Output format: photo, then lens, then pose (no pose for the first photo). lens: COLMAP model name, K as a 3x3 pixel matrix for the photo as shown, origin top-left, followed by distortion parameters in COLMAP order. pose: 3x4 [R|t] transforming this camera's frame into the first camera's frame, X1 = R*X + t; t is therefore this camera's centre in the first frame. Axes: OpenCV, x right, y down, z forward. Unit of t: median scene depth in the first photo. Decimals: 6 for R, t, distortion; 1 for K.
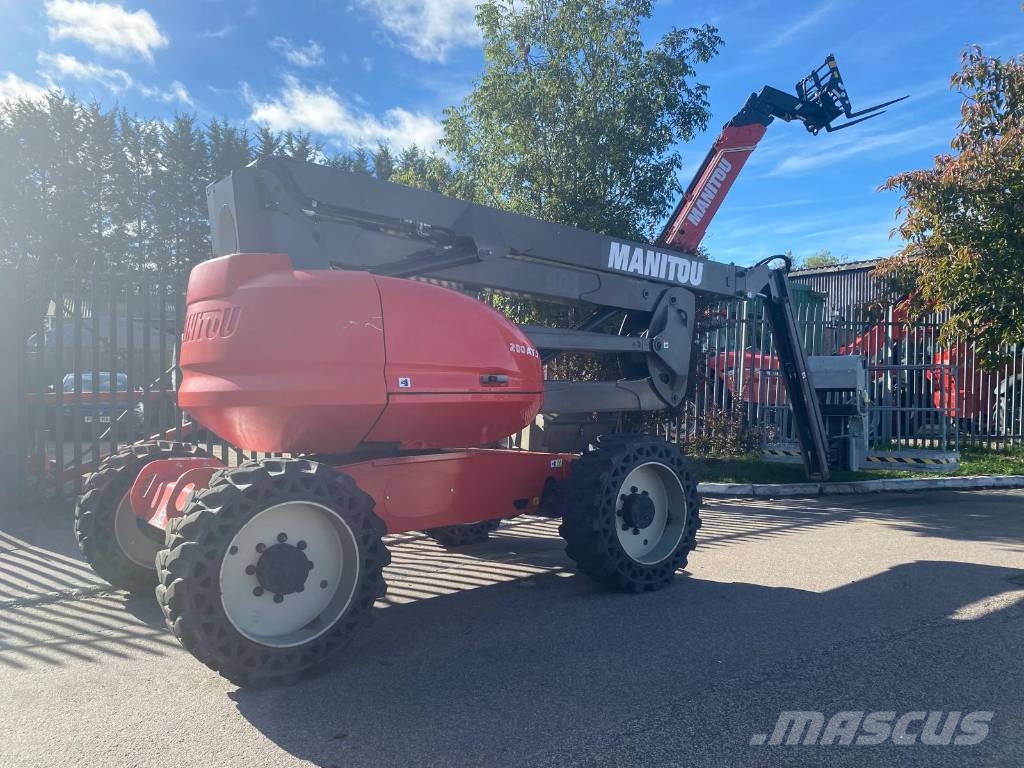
lens RADIAL K [[781.5, 0, 510.1], [0, 781.5, 380.7], [0, 0, 1]] dist [0.038756, -0.055227]
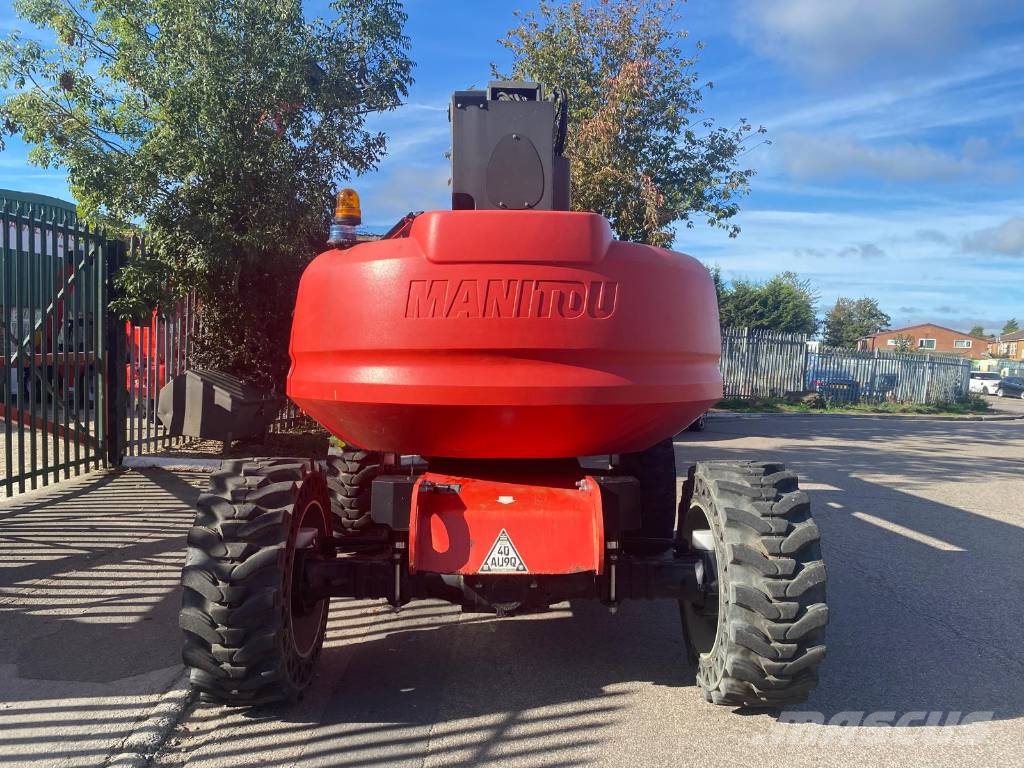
lens RADIAL K [[781.5, 0, 517.8], [0, 781.5, 386.3], [0, 0, 1]] dist [0.038756, -0.055227]
pose [[0.599516, -0.013380, 0.800251, -0.630035], [-0.030625, 0.998745, 0.039642, -0.009388], [-0.799776, -0.048274, 0.598354, 0.355048]]
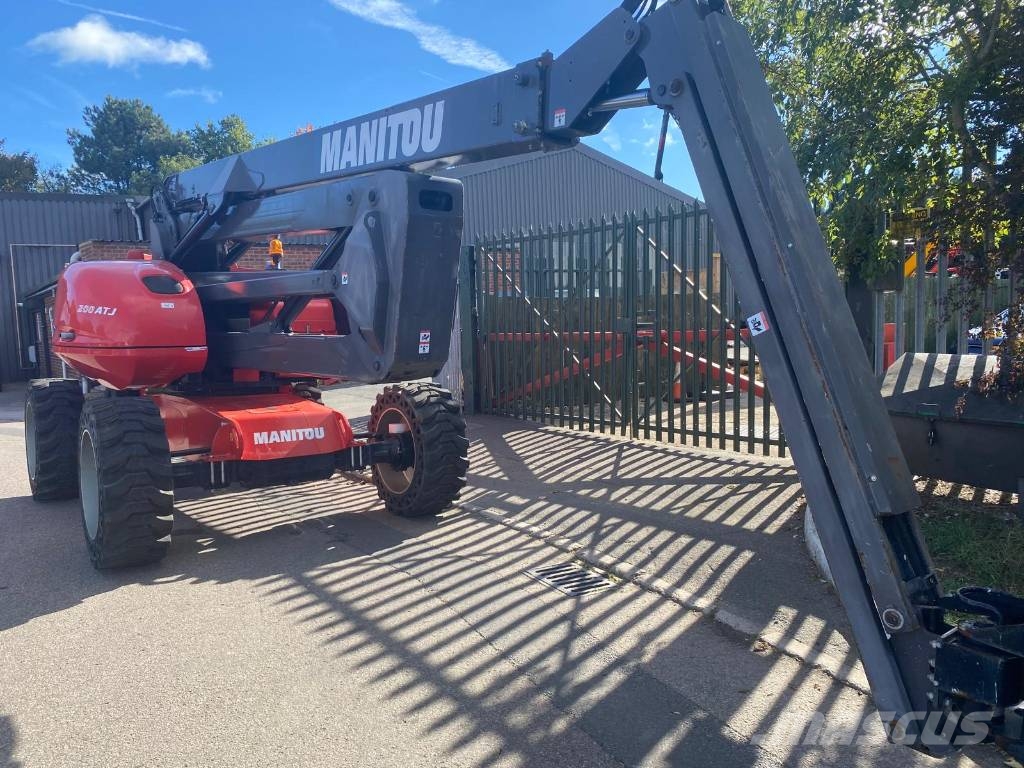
lens RADIAL K [[781.5, 0, 514.0], [0, 781.5, 384.0], [0, 0, 1]] dist [0.038756, -0.055227]
pose [[0.006285, 0.088635, -0.996044, 0.790344], [0.018322, 0.995887, 0.088736, -0.014766], [0.999812, -0.018807, 0.004635, 1.084273]]
